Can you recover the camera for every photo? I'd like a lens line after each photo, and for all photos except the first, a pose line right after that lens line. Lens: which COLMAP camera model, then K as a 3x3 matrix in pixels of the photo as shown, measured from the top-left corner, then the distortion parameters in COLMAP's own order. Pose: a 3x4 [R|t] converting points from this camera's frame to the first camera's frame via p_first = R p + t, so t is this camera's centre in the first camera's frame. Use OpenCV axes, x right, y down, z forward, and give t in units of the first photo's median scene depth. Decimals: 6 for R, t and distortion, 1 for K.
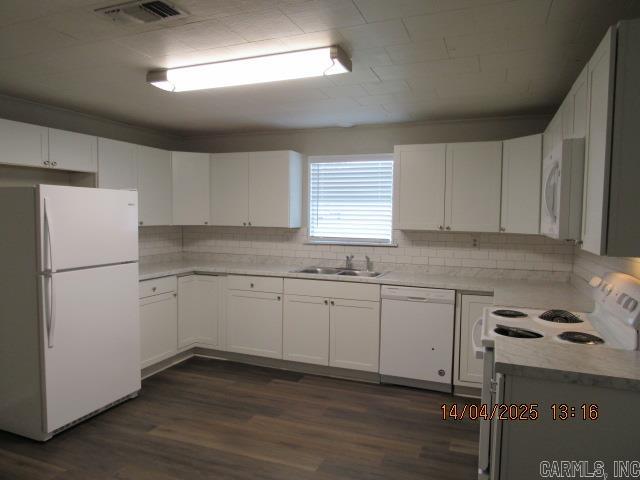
lens RADIAL K [[453.3, 0, 316.5], [0, 453.3, 240.3], [0, 0, 1]] dist [-0.023833, 0.003260]
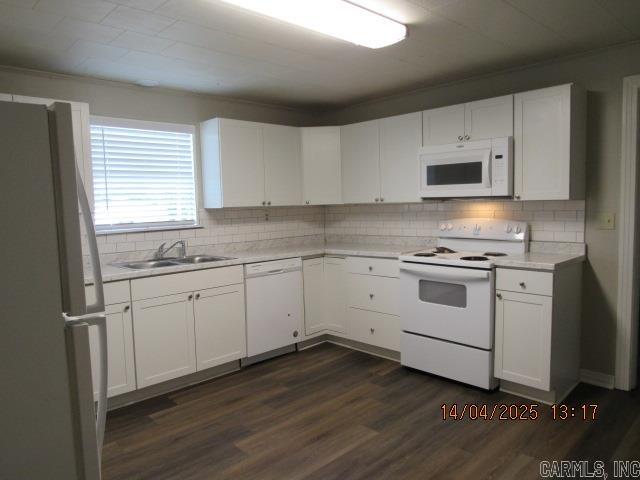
lens RADIAL K [[453.3, 0, 317.1], [0, 453.3, 239.9], [0, 0, 1]] dist [-0.023833, 0.003260]
pose [[0.429736, -0.100204, 0.897378, -0.627990], [0.082624, 0.994018, 0.071428, -0.008468], [-0.899167, 0.043449, 0.435444, 0.435605]]
